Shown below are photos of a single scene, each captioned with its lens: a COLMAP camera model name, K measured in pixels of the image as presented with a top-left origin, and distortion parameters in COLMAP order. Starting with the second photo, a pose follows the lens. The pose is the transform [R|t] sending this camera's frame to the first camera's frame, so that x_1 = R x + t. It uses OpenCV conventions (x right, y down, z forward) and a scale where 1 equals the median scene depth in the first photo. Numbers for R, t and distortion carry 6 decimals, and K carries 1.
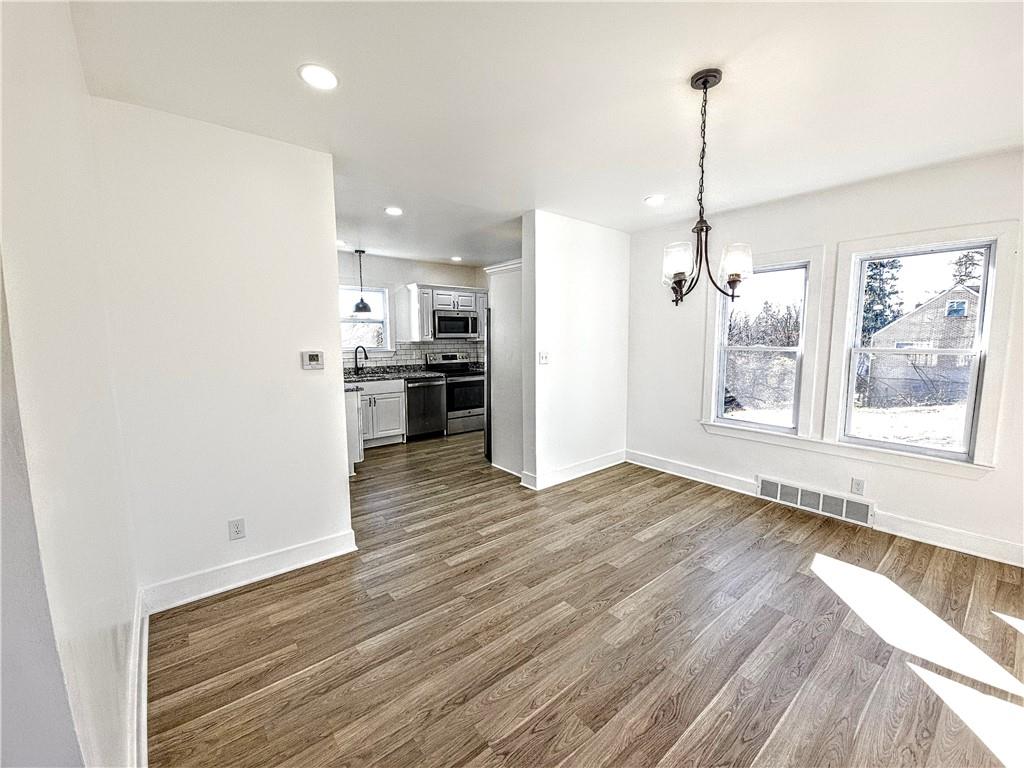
lens RADIAL K [[413.9, 0, 512.2], [0, 413.9, 375.4], [0, 0, 1]] dist [0.000145, -0.001631]
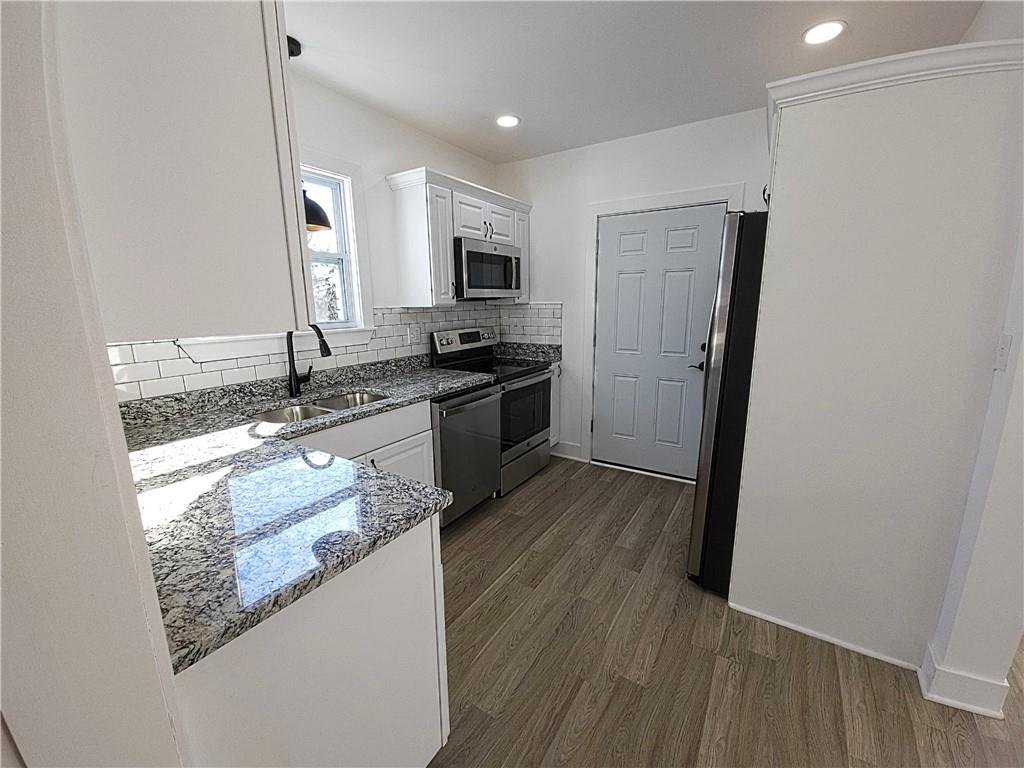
lens RADIAL K [[413.9, 0, 521.9], [0, 413.9, 381.4], [0, 0, 1]] dist [0.000145, -0.001631]
pose [[0.942759, -0.063527, 0.327367, -0.280567], [0.028252, 0.993373, 0.111407, -0.047829], [-0.332275, -0.095781, 0.938307, 0.529493]]
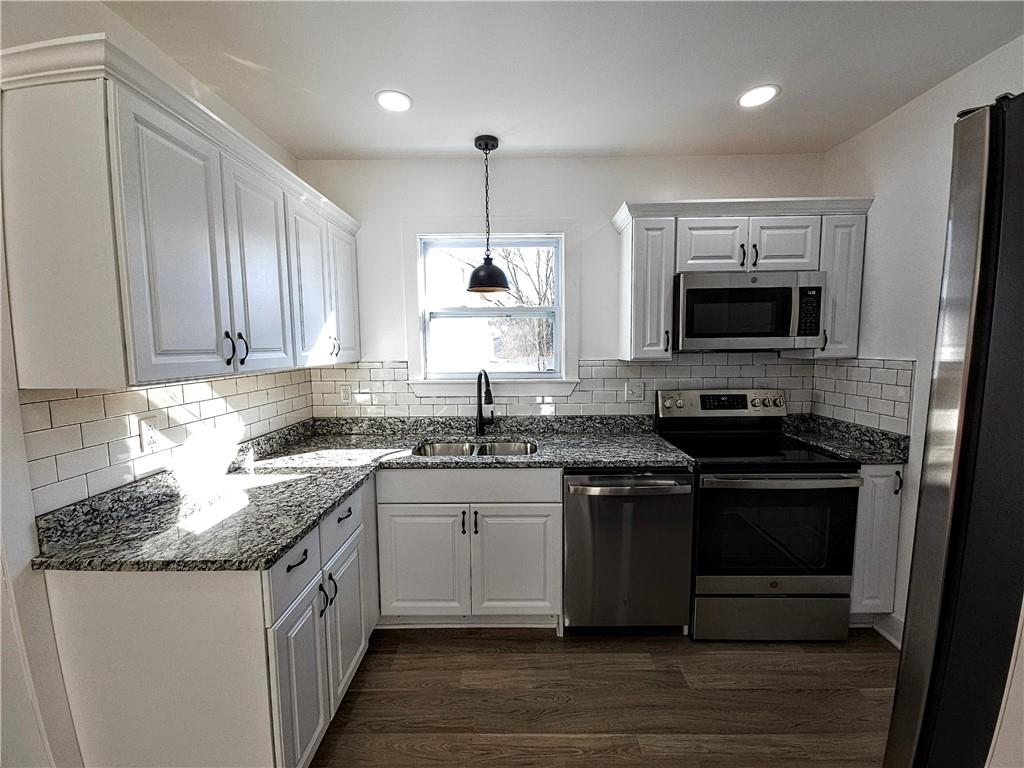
lens RADIAL K [[413.9, 0, 517.8], [0, 413.9, 380.7], [0, 0, 1]] dist [0.000145, -0.001631]
pose [[0.770761, 0.056562, -0.634609, -0.062280], [-0.051309, 0.998327, 0.026662, -0.067455], [0.635056, 0.012012, 0.772373, 0.634870]]
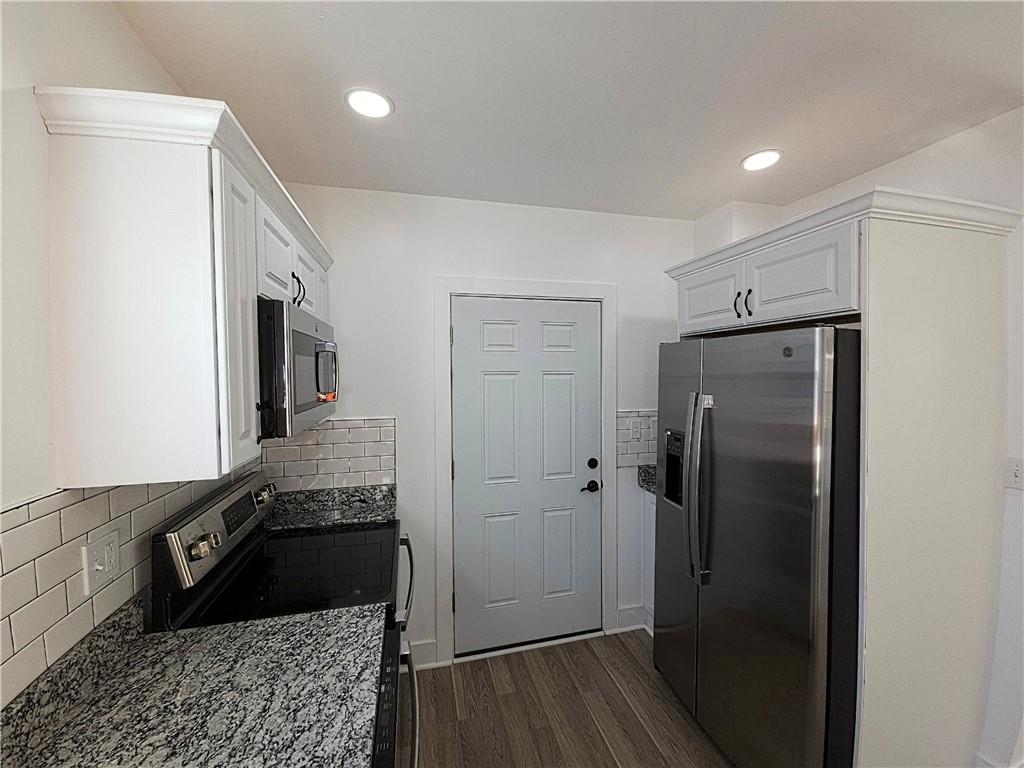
lens RADIAL K [[413.9, 0, 516.9], [0, 413.9, 382.0], [0, 0, 1]] dist [0.000145, -0.001631]
pose [[0.416317, -0.012990, 0.909127, -0.315532], [0.078966, 0.996636, -0.021920, -0.104677], [-0.905784, 0.080916, 0.415942, 0.815913]]
